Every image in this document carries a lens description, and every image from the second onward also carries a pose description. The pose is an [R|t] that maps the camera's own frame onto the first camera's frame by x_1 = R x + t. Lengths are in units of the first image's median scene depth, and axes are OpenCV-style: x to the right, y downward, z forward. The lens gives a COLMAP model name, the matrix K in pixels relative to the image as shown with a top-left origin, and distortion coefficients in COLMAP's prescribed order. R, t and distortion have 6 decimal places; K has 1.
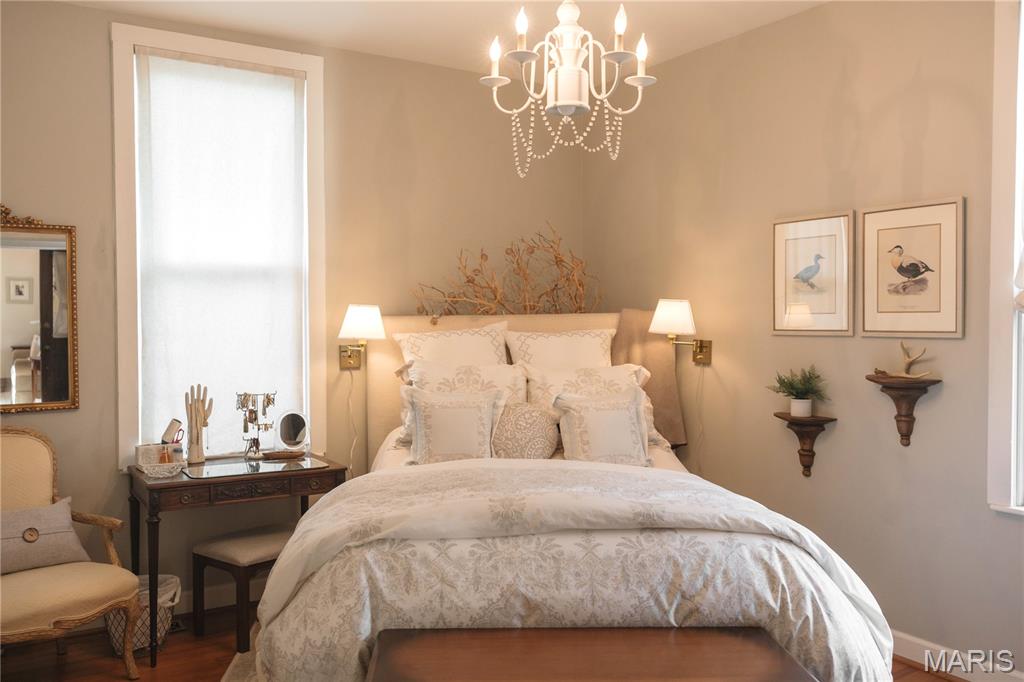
lens RADIAL K [[799.7, 0, 512.0], [0, 799.7, 341.0], [0, 0, 1]] dist [0.000928, -0.001449]
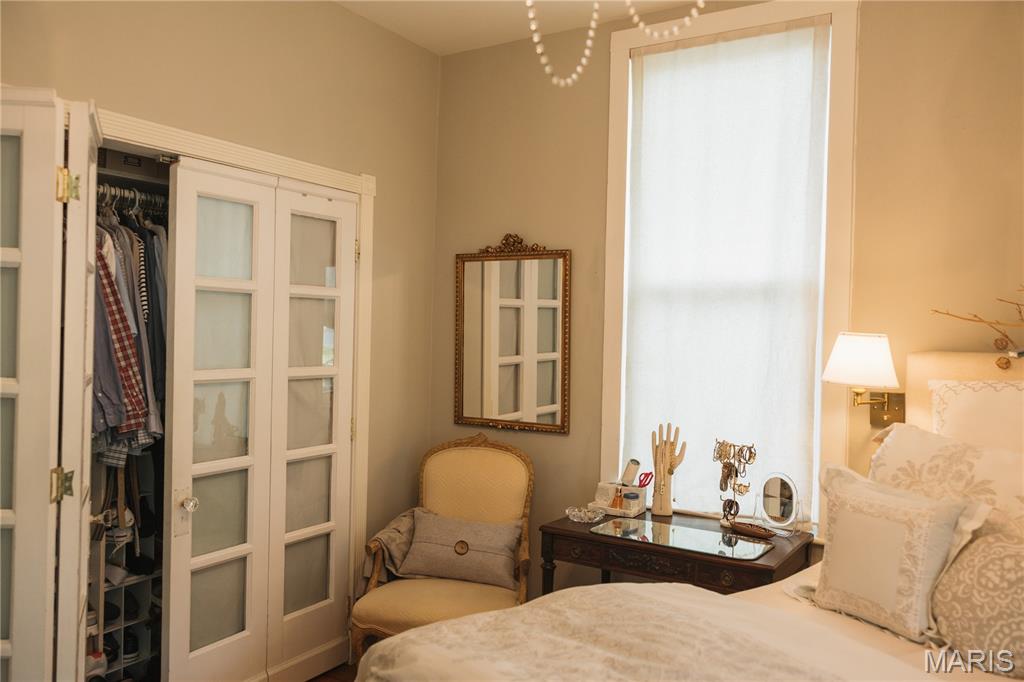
lens RADIAL K [[799.7, 0, 512.0], [0, 799.7, 341.0], [0, 0, 1]] dist [0.000928, -0.001449]
pose [[0.458928, 0.023874, -0.888153, 0.285547], [-0.049456, 0.998775, 0.001292, -0.026379], [0.887096, 0.043332, 0.459547, 0.453946]]
